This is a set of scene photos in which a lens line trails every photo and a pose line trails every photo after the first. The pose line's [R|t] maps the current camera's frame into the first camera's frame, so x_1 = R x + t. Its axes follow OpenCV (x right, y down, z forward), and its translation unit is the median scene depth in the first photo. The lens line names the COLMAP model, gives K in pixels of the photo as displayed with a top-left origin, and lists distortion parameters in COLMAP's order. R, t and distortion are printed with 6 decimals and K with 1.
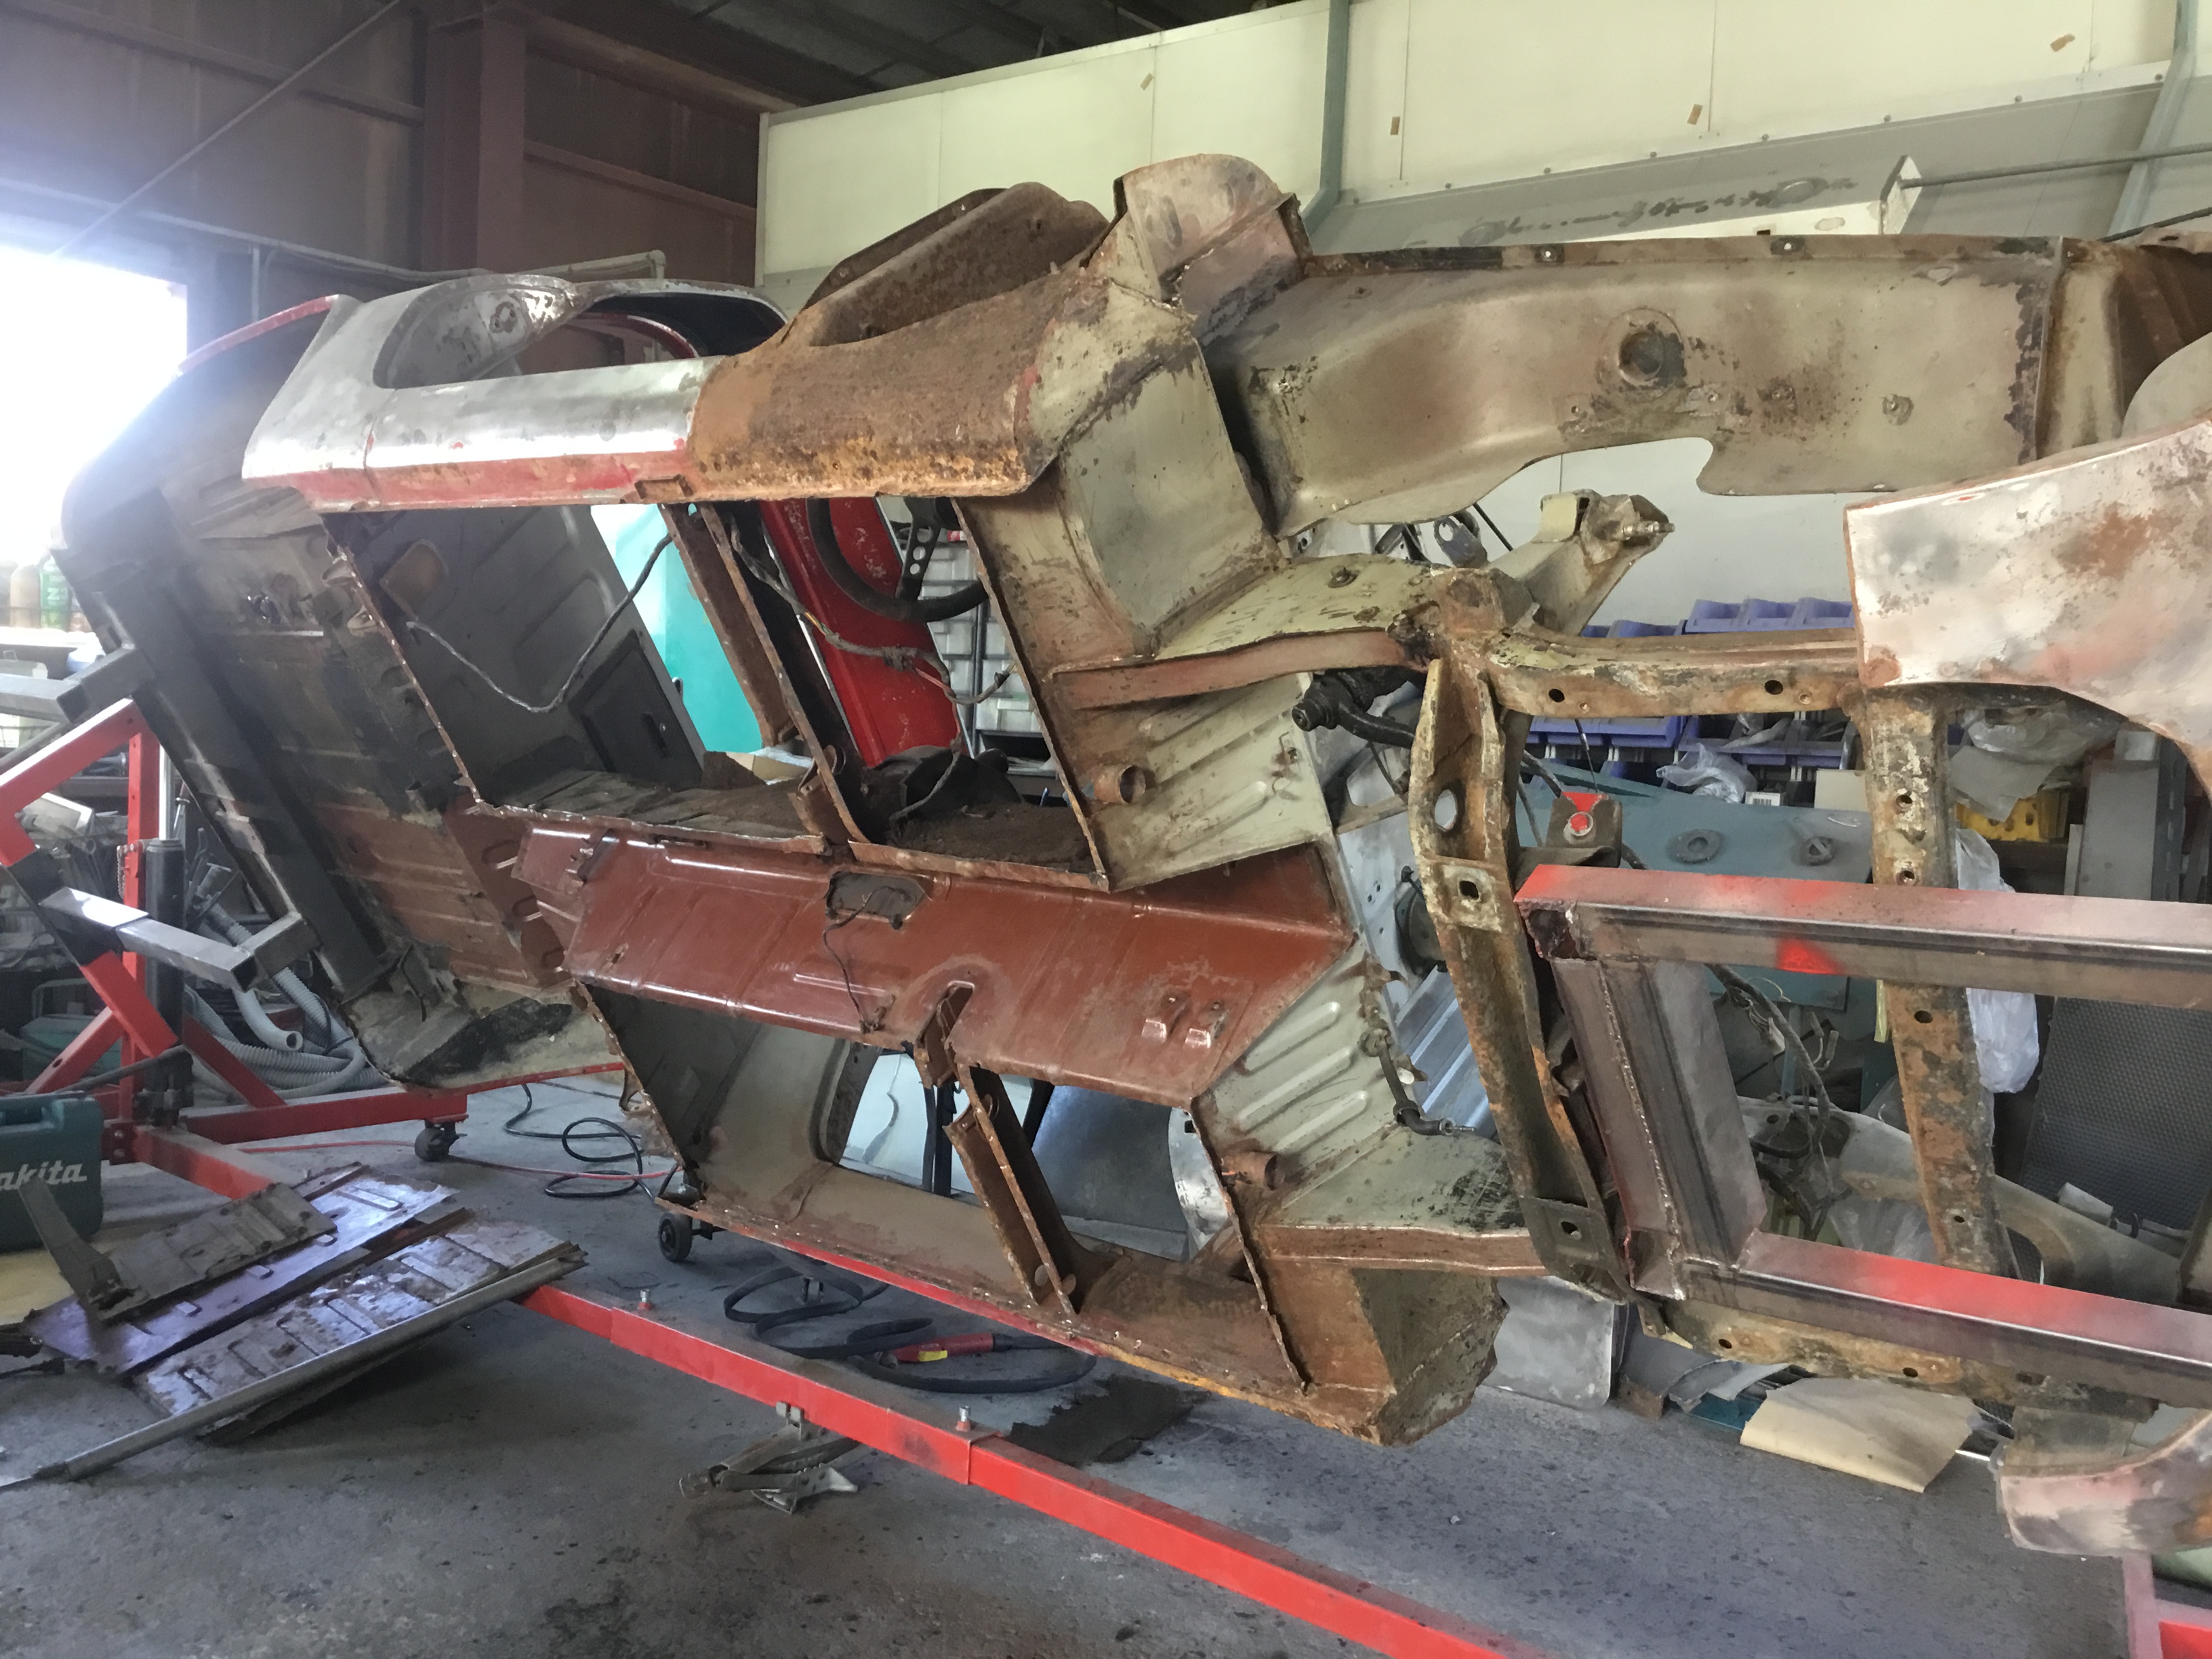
lens RADIAL K [[1996.3, 0, 1106.0], [0, 1996.3, 829.5], [0, 0, 1]] dist [-0.002457, -0.003062]
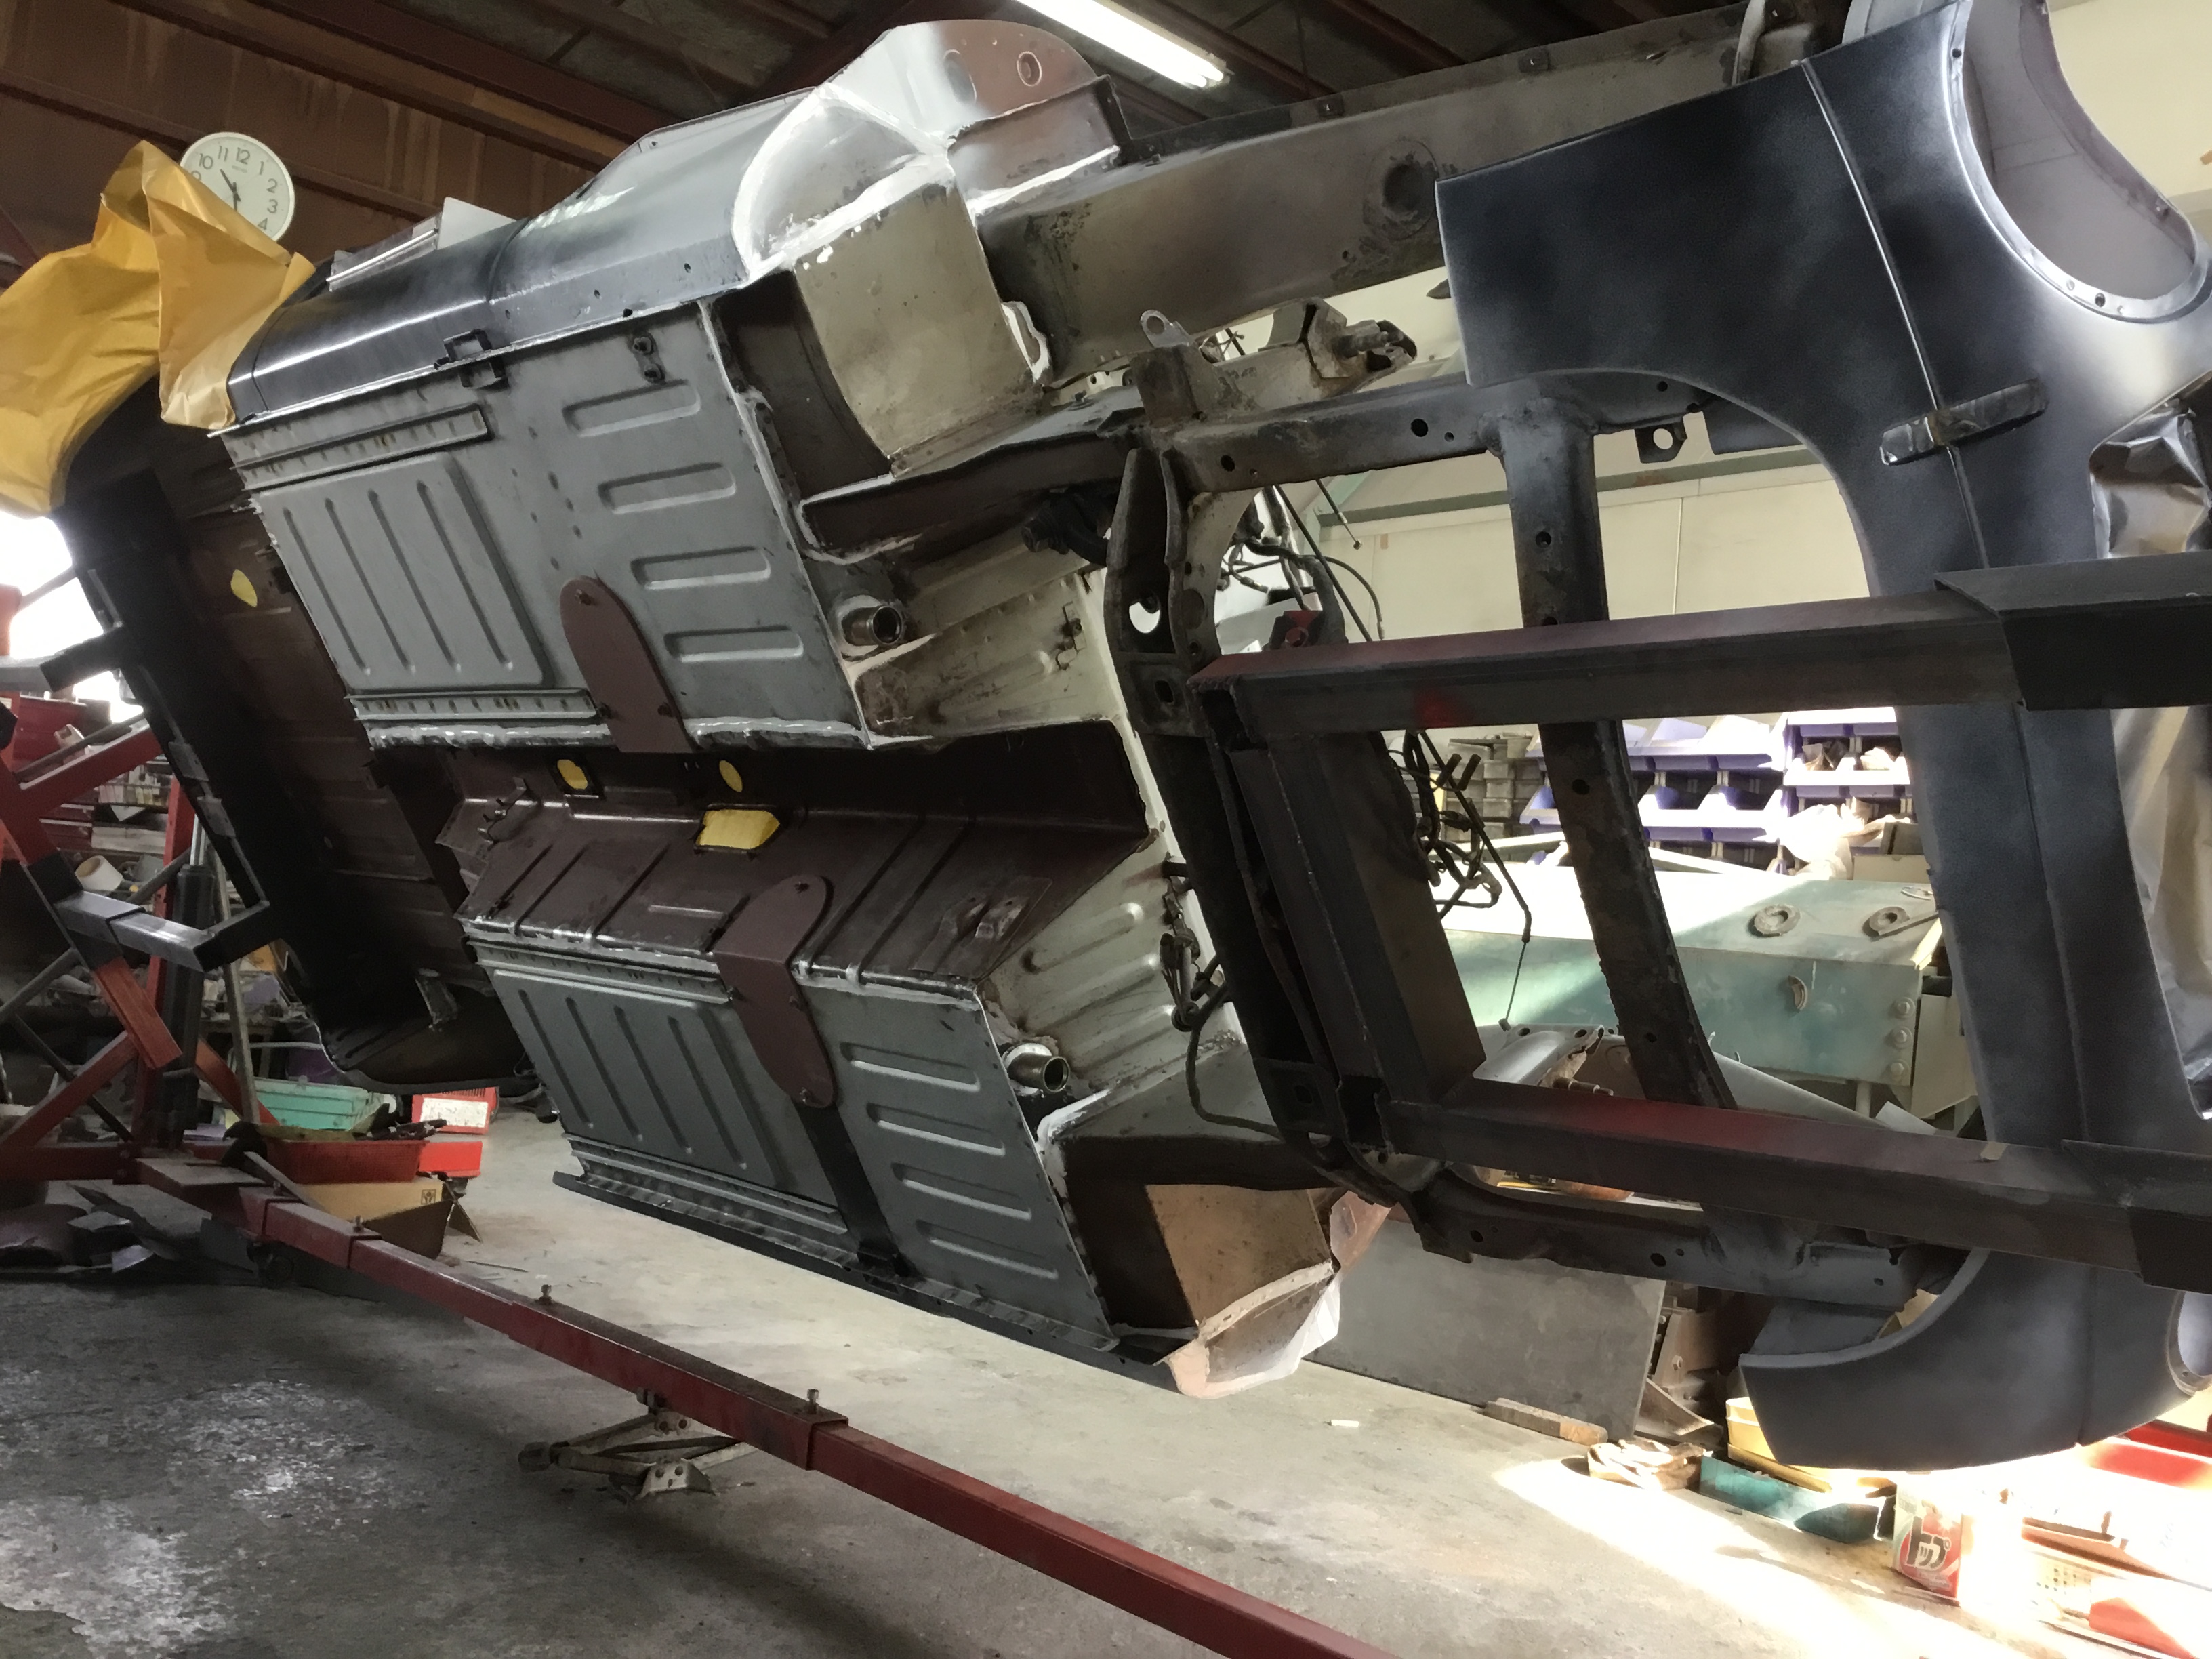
lens RADIAL K [[2001.9, 0, 1106.0], [0, 2001.9, 829.5], [0, 0, 1]] dist [0.012329, 0.005156]
pose [[0.995841, 0.040594, -0.081563, 0.215704], [-0.048160, 0.994496, -0.093046, 0.171780], [0.077337, 0.096587, 0.992315, 0.044089]]
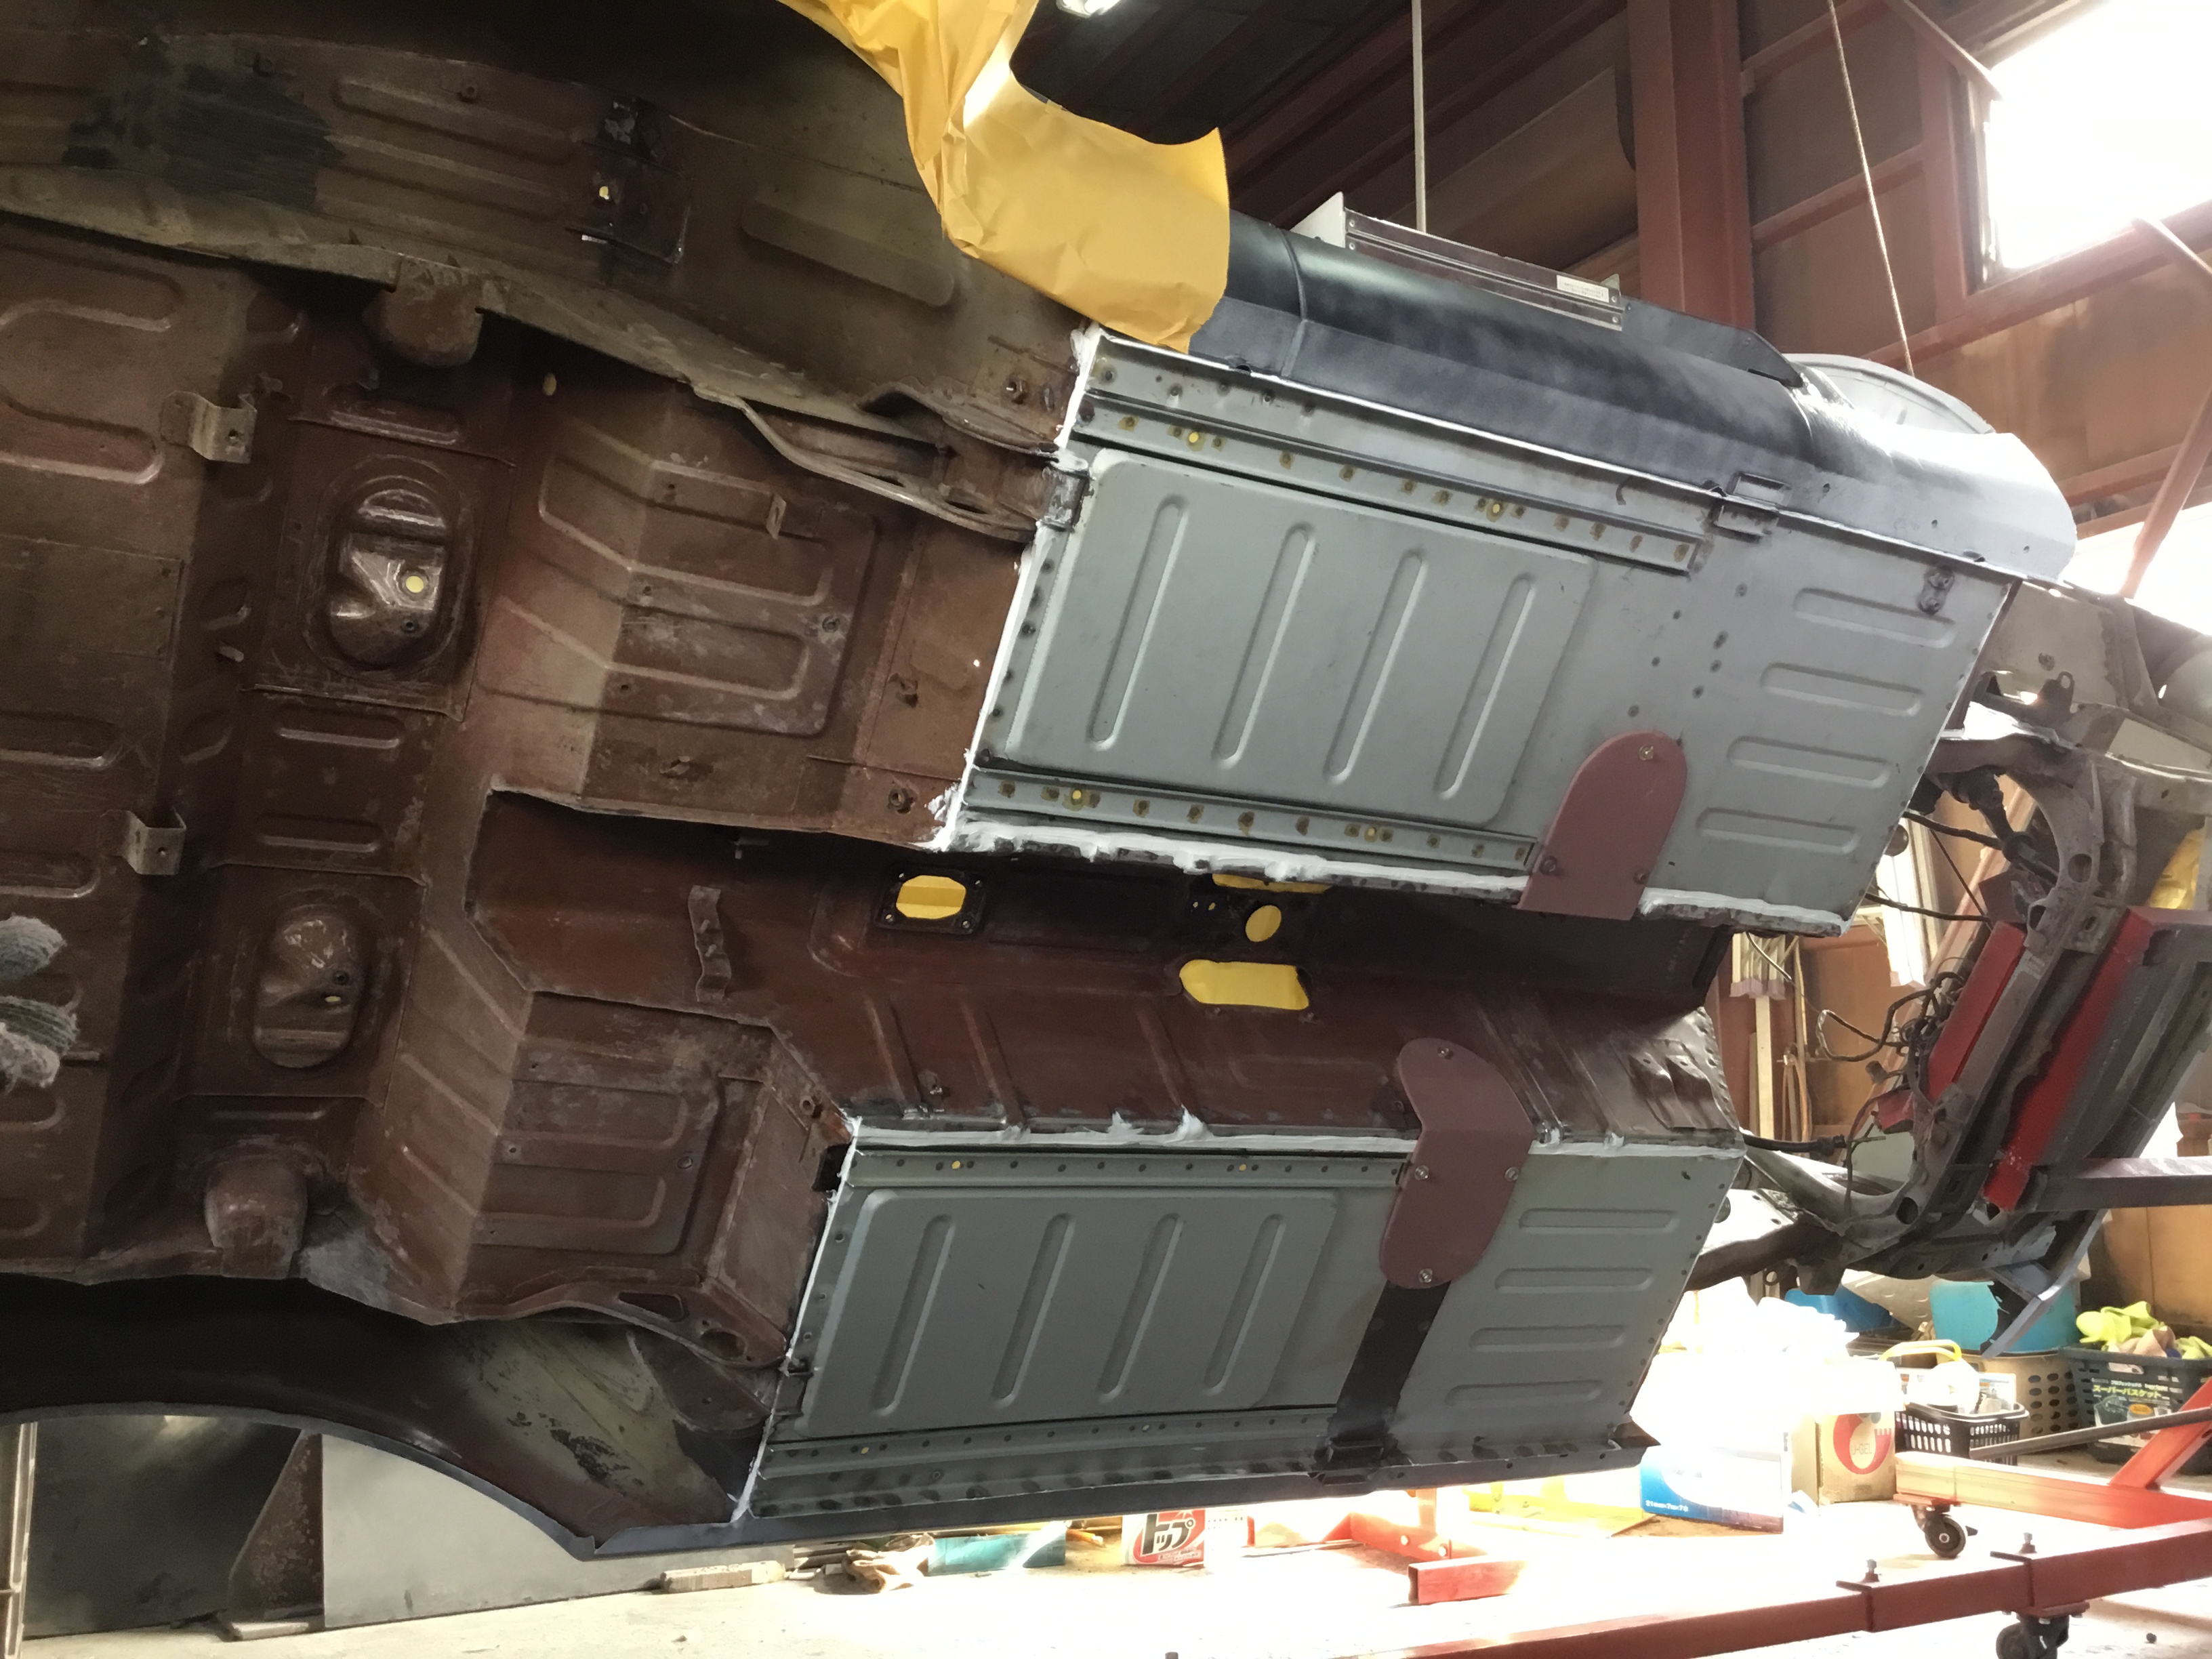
lens RADIAL K [[1996.3, 0, 1106.0], [0, 1996.3, 829.5], [0, 0, 1]] dist [-0.002457, -0.003062]
pose [[0.307710, 0.118602, 0.944060, -1.927445], [0.054027, 0.988422, -0.141785, 0.109145], [-0.949945, 0.094633, 0.297739, 1.552882]]
